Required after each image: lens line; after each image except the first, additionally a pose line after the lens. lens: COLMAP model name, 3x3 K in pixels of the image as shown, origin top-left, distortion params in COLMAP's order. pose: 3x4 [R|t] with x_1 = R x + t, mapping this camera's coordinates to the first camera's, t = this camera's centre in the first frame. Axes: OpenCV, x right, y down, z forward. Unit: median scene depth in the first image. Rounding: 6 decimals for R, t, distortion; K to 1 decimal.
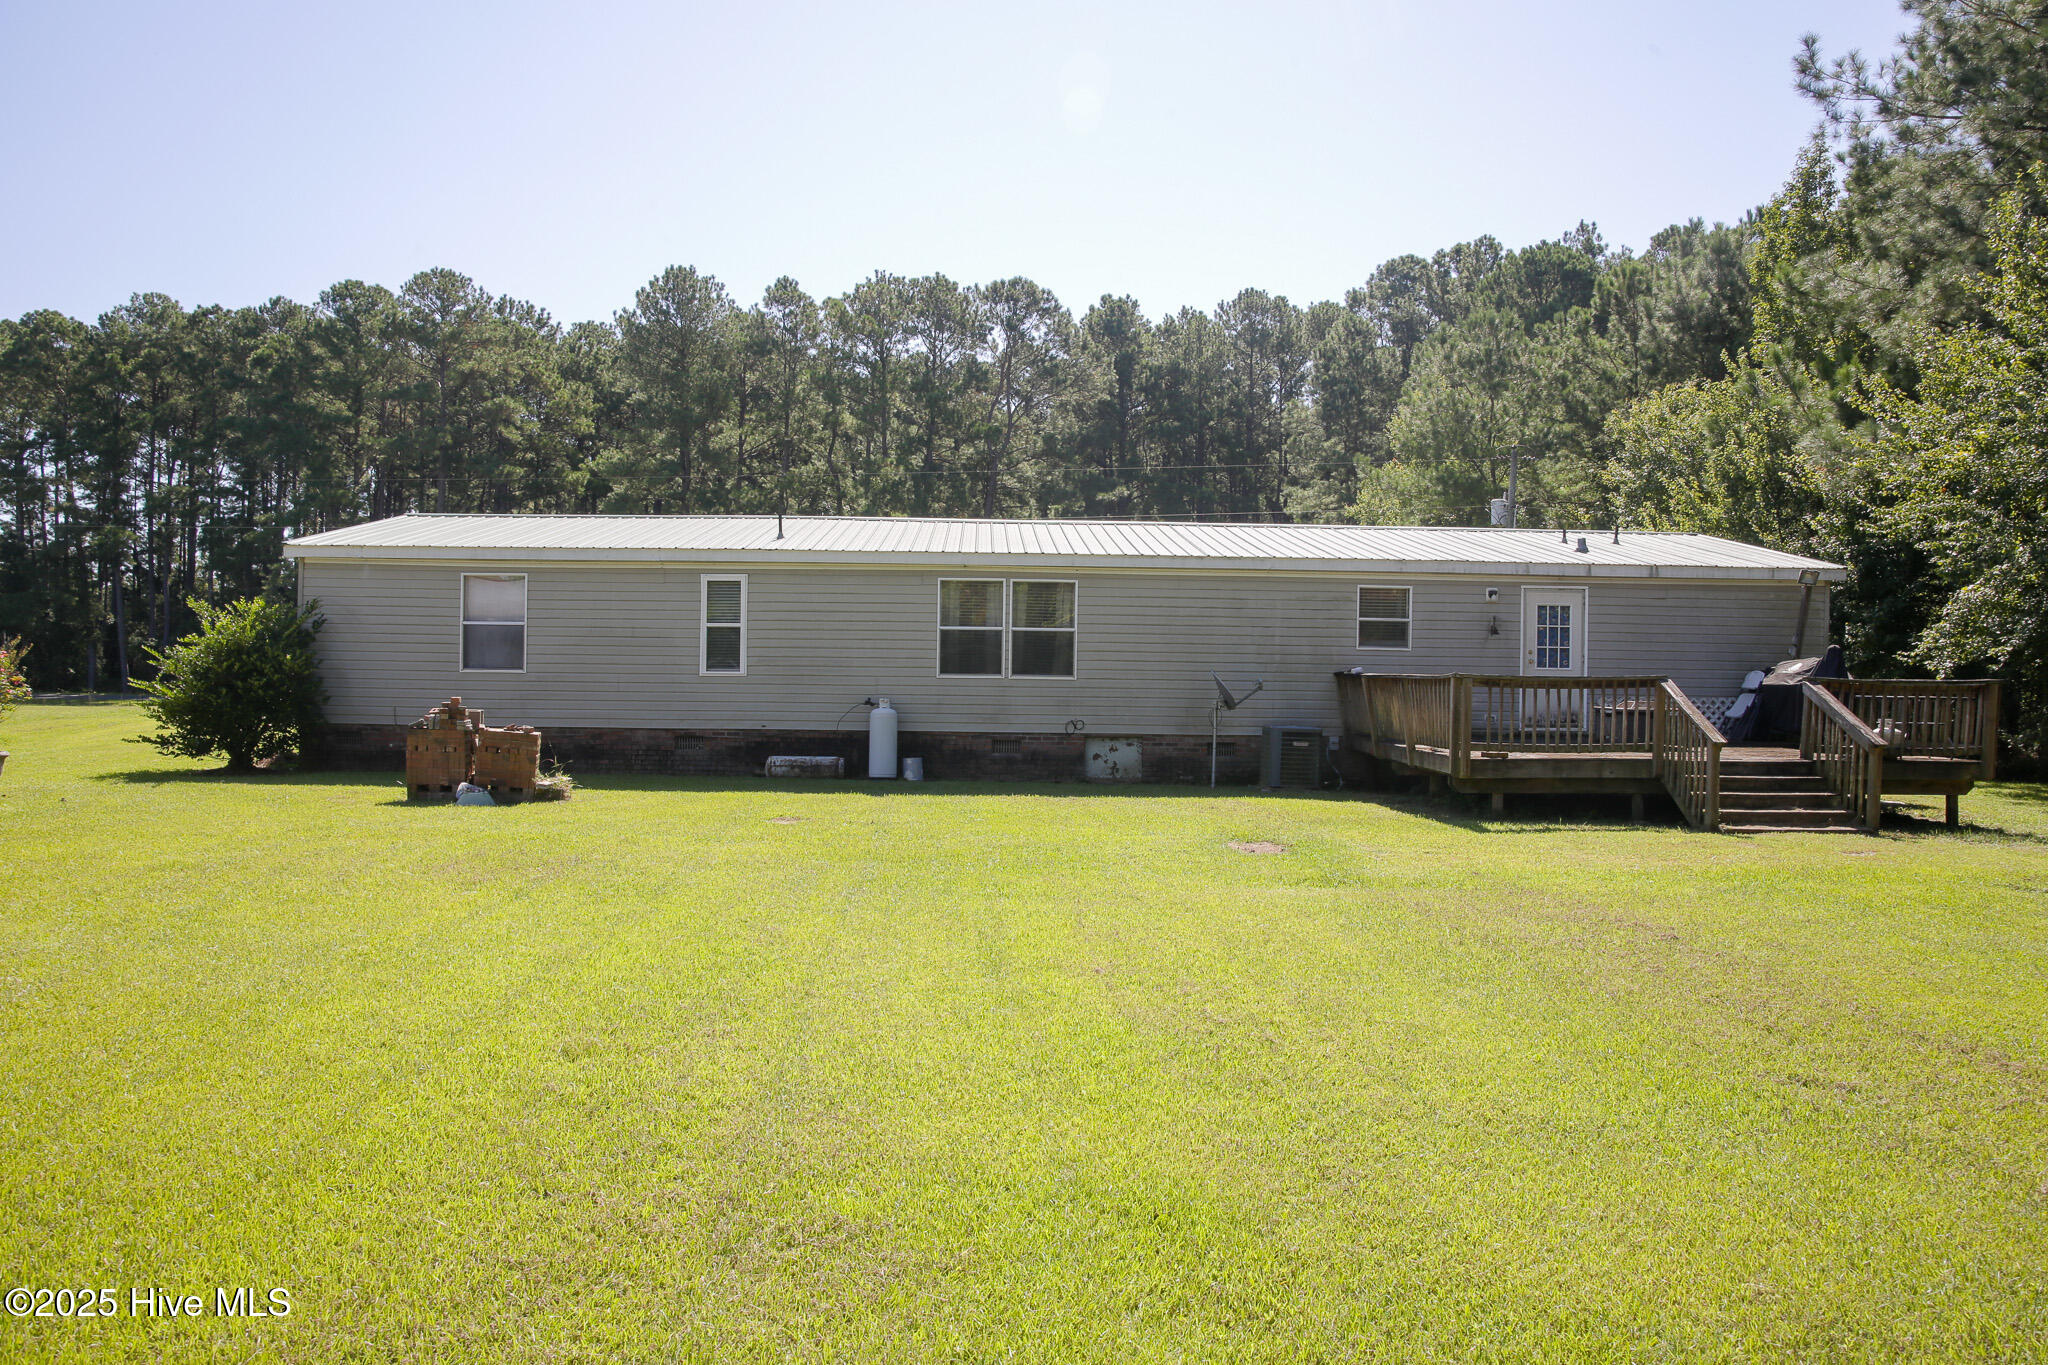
lens RADIAL K [[1415.4, 0, 1024.0], [0, 1415.4, 682.5], [0, 0, 1]] dist [-0.109694, 0.085779]
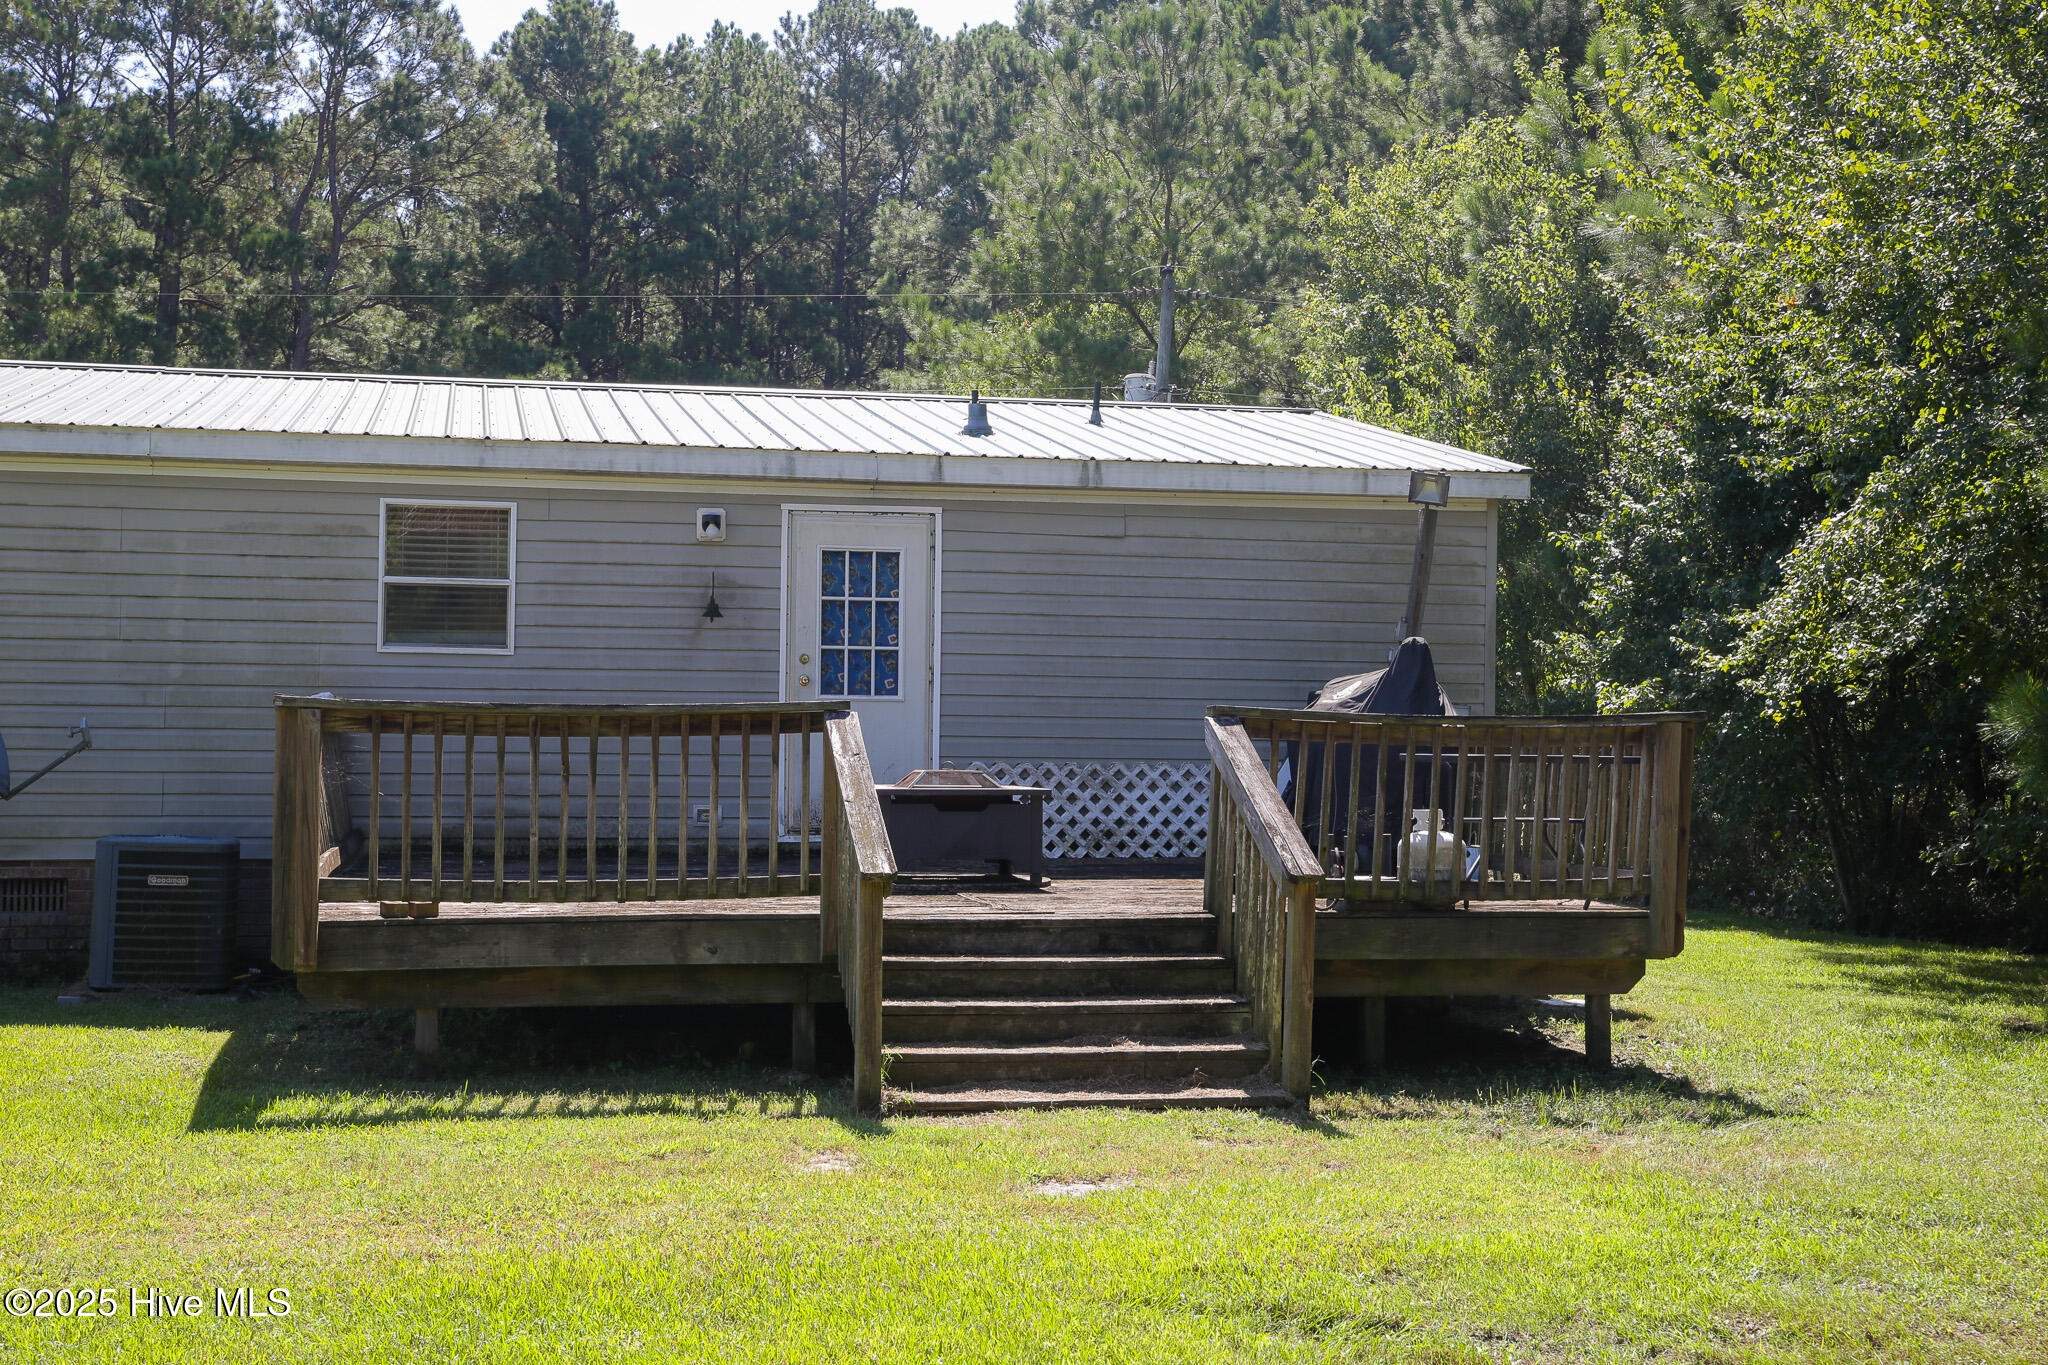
lens RADIAL K [[2611.0, 0, 1024.0], [0, 2611.0, 682.5], [0, 0, 1]] dist [0.016310, -0.025473]
pose [[0.984337, 0.001920, 0.176287, 0.287459], [0.002817, 0.999642, -0.026622, 0.006949], [-0.176275, 0.026701, 0.983979, 0.198527]]
